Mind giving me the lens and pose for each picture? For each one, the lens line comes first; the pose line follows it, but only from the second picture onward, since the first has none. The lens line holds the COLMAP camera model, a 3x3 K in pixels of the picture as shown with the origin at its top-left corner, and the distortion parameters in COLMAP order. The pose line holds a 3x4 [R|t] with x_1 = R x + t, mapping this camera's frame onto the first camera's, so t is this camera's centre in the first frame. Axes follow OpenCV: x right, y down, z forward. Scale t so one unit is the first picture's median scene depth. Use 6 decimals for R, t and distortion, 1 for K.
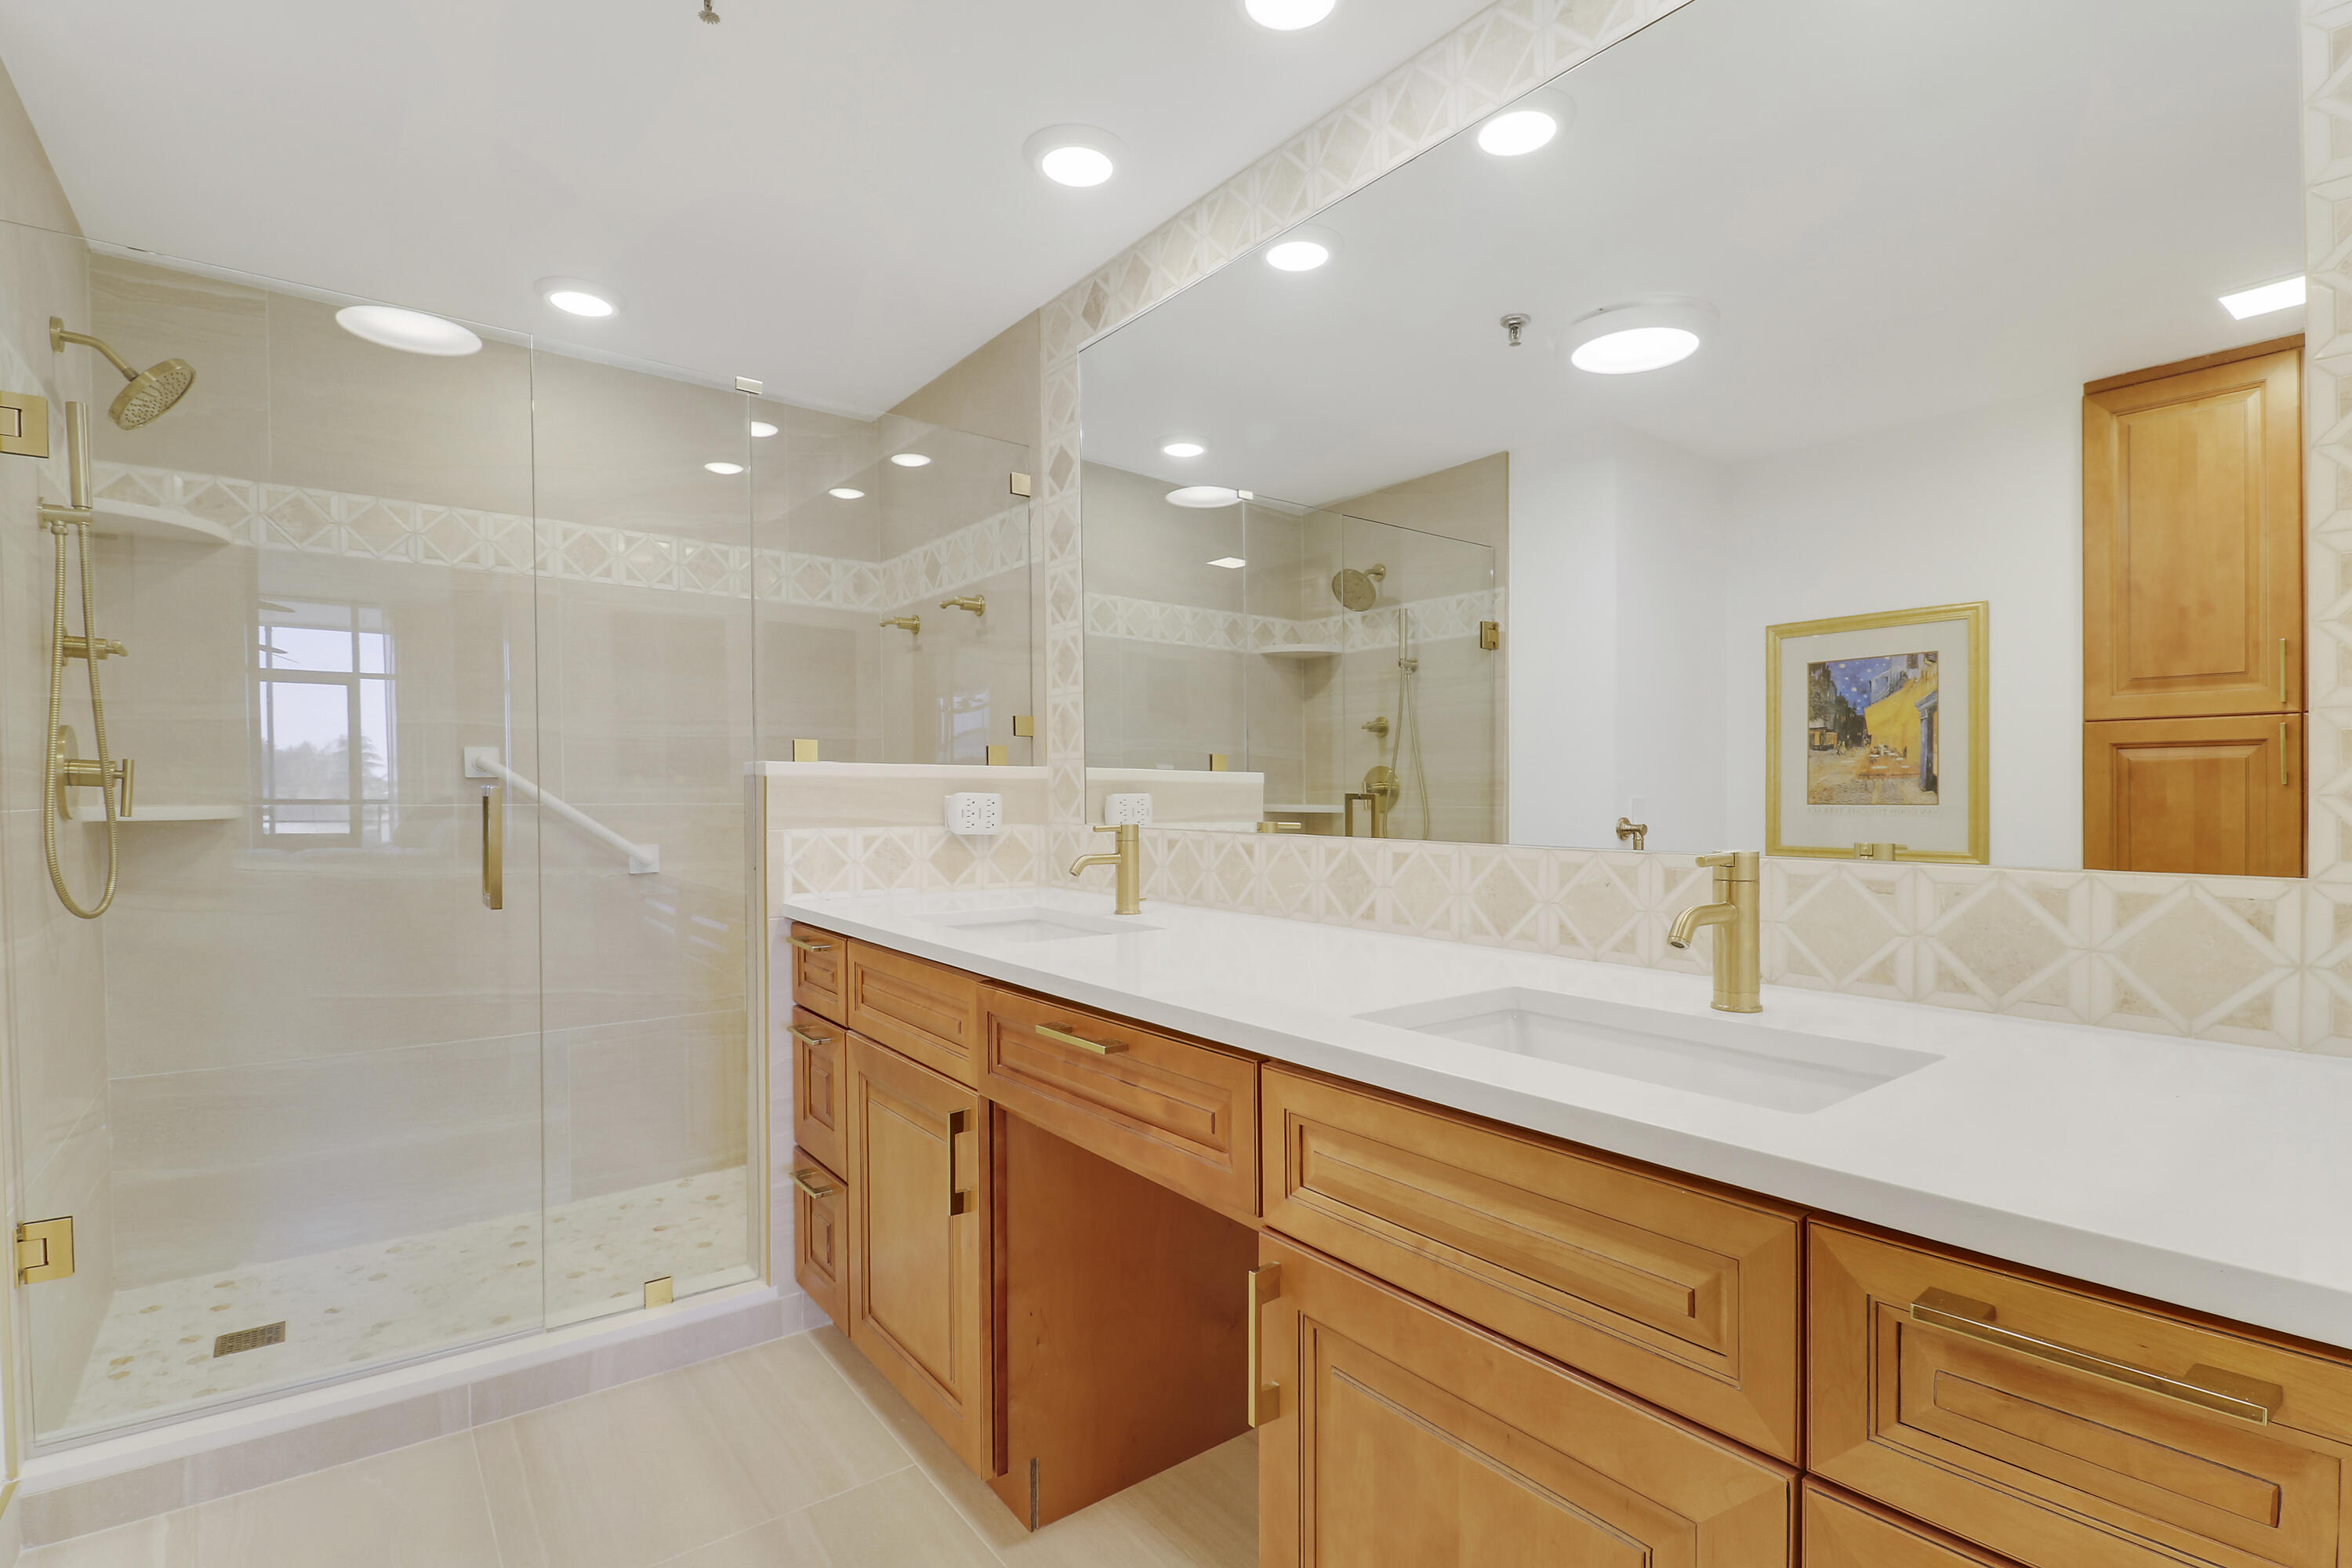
lens RADIAL K [[1112.3, 0, 1193.4], [0, 1112.3, 797.9], [0, 0, 1]] dist [0.009463, -0.013594]
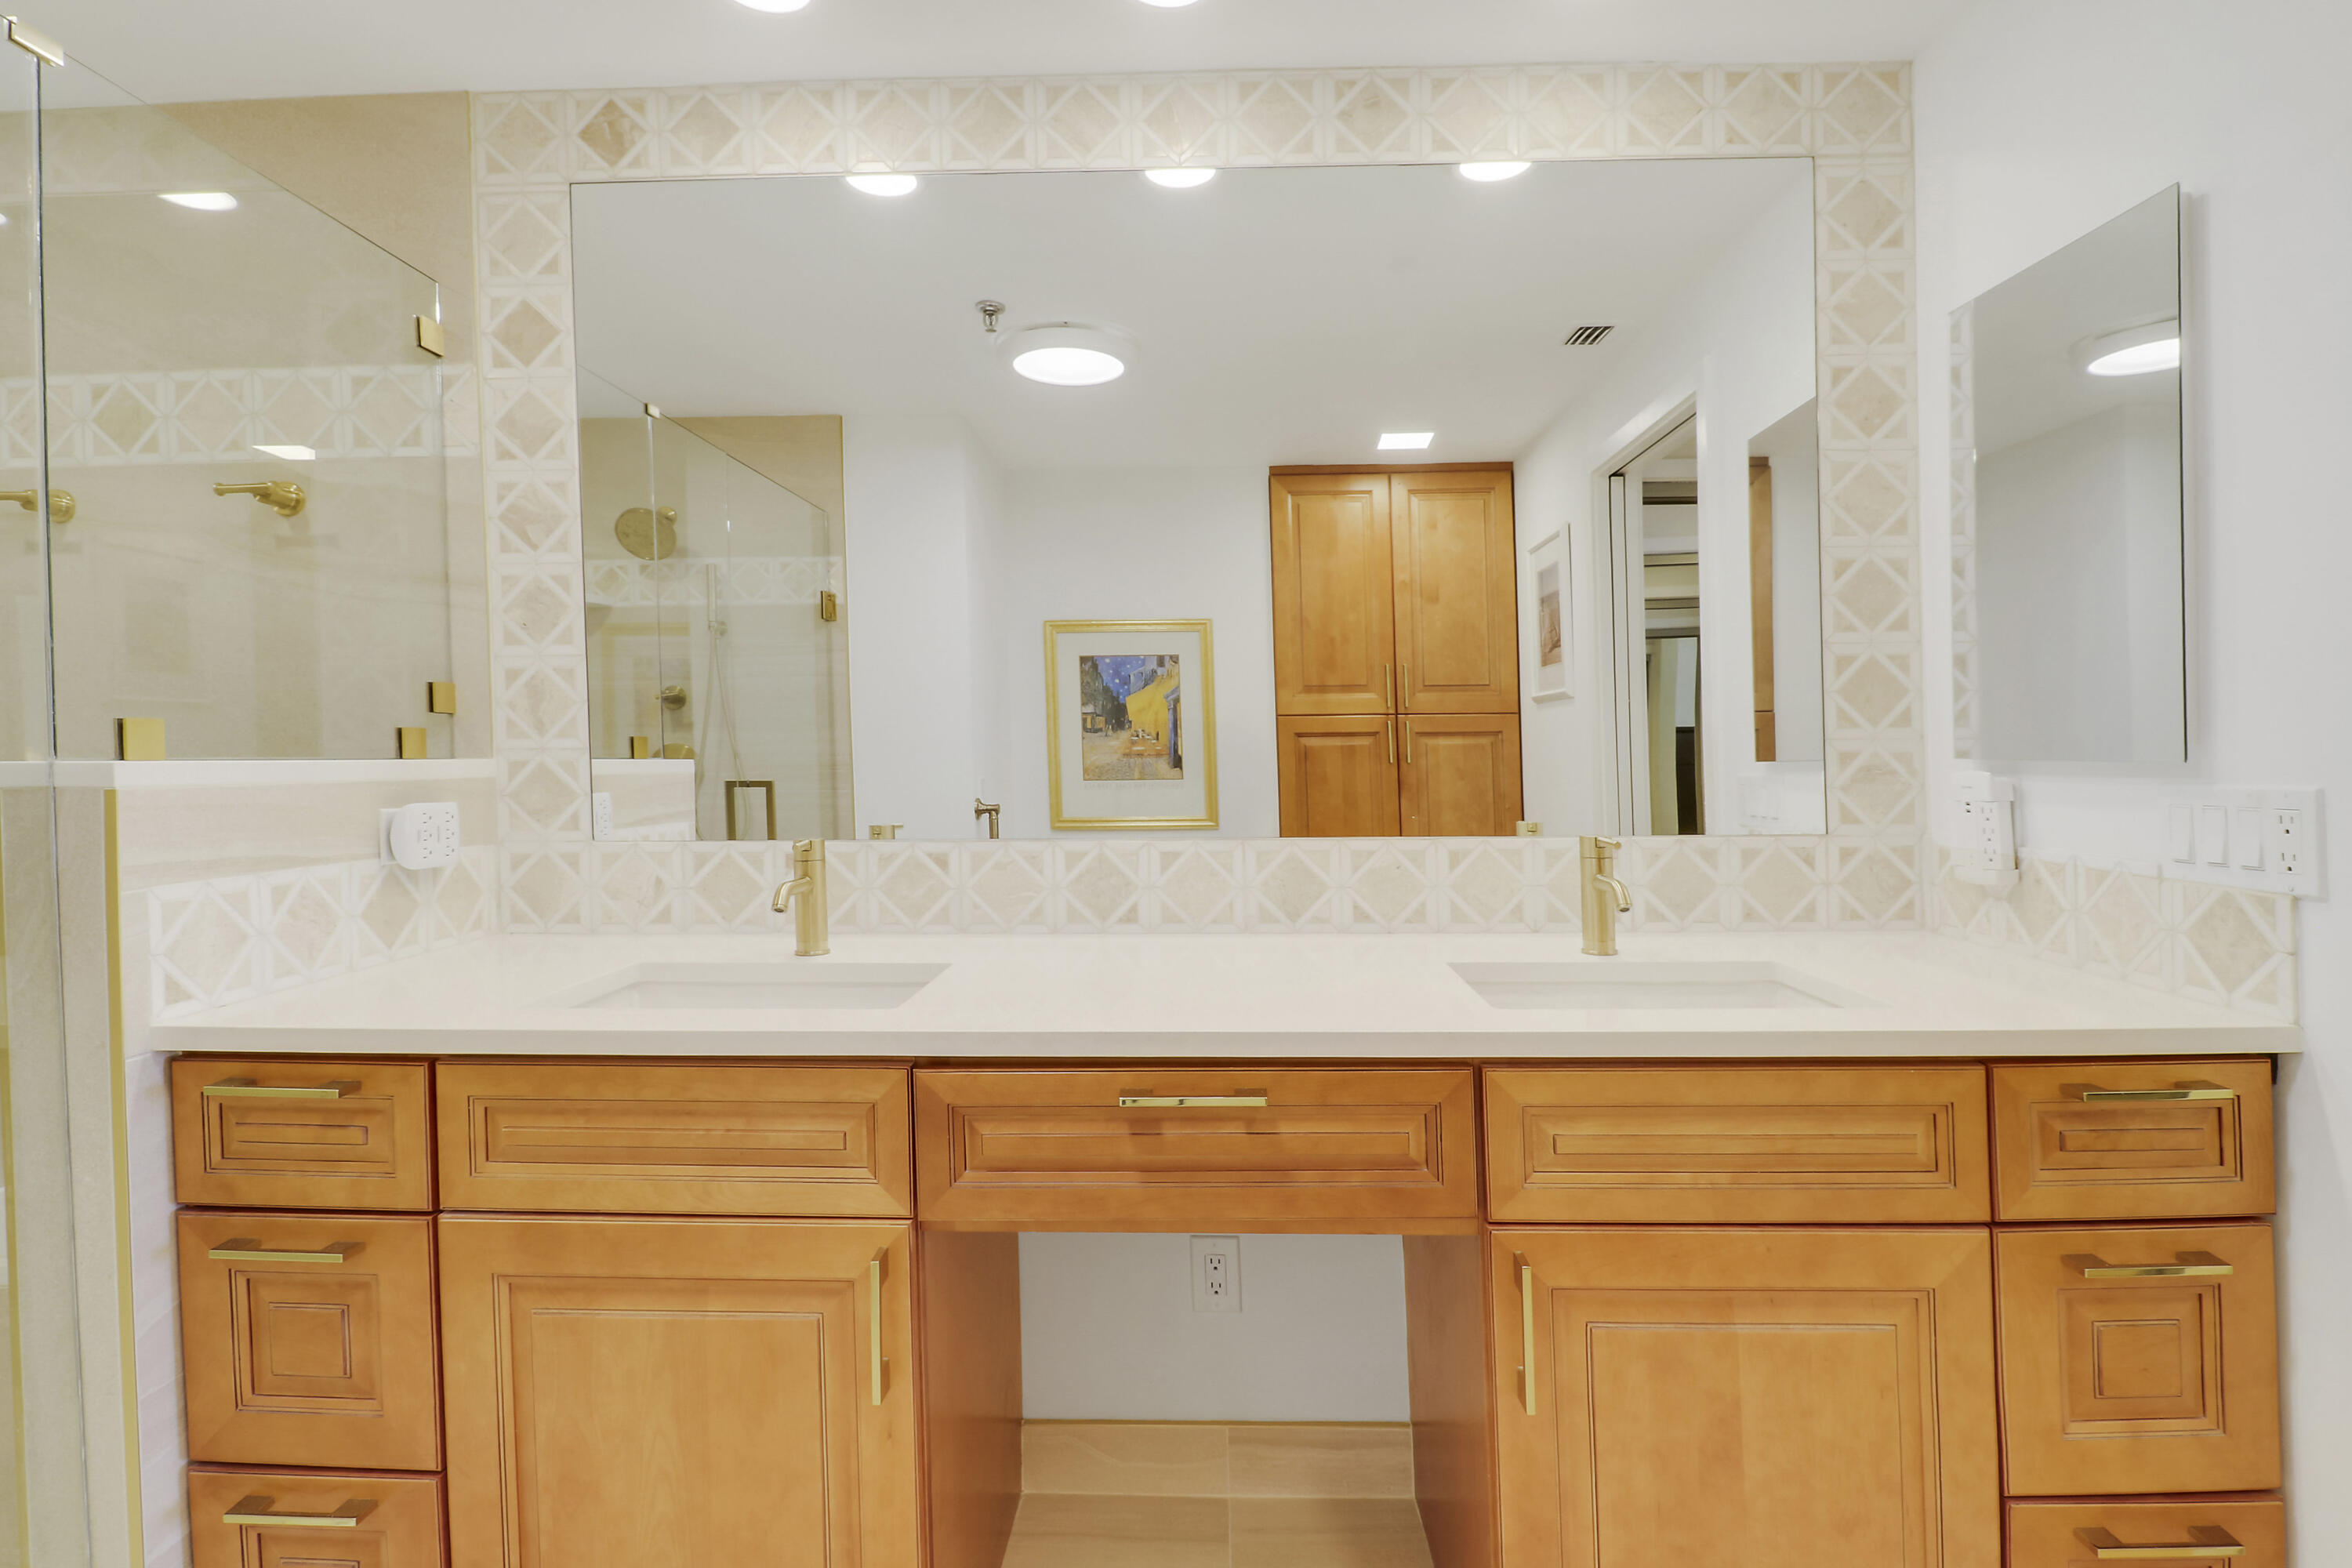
lens RADIAL K [[1112.3, 0, 1294.0], [0, 1112.3, 735.0], [0, 0, 1]] dist [0.009463, -0.013594]
pose [[0.636889, 0.009098, 0.770902, -0.352190], [0.012654, 0.999672, -0.022253, -0.021838], [-0.770852, 0.023928, 0.636565, 0.189400]]
